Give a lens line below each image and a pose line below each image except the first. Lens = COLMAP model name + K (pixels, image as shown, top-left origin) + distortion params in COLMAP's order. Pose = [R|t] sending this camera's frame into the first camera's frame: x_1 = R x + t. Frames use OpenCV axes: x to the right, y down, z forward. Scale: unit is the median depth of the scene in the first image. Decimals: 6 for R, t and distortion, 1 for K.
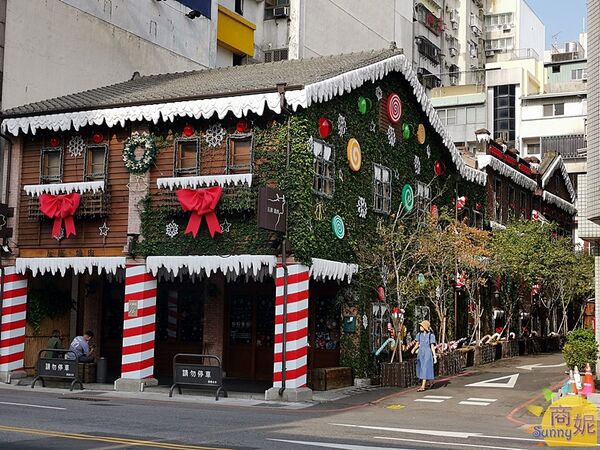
lens RADIAL K [[960.3, 0, 300.0], [0, 960.3, 225.0], [0, 0, 1]] dist [0.145853, 0.041806]
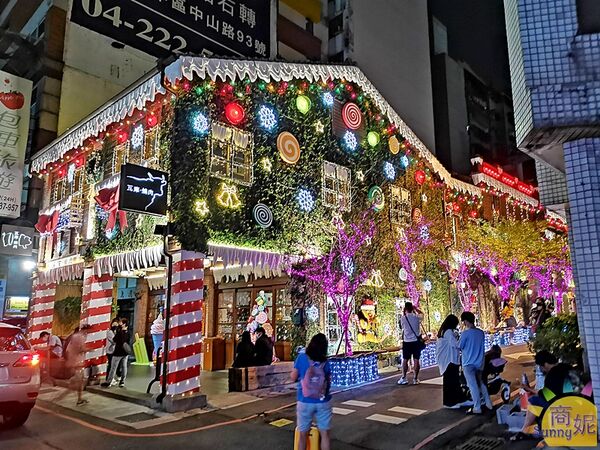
lens RADIAL K [[466.2, 0, 300.0], [0, 466.2, 225.0], [0, 0, 1]] dist [0.039217, -0.002887]
pose [[0.953896, -0.085688, -0.287644, 0.210840], [0.055870, 0.992323, -0.110331, 0.065667], [0.294890, 0.089174, 0.951361, 0.562215]]
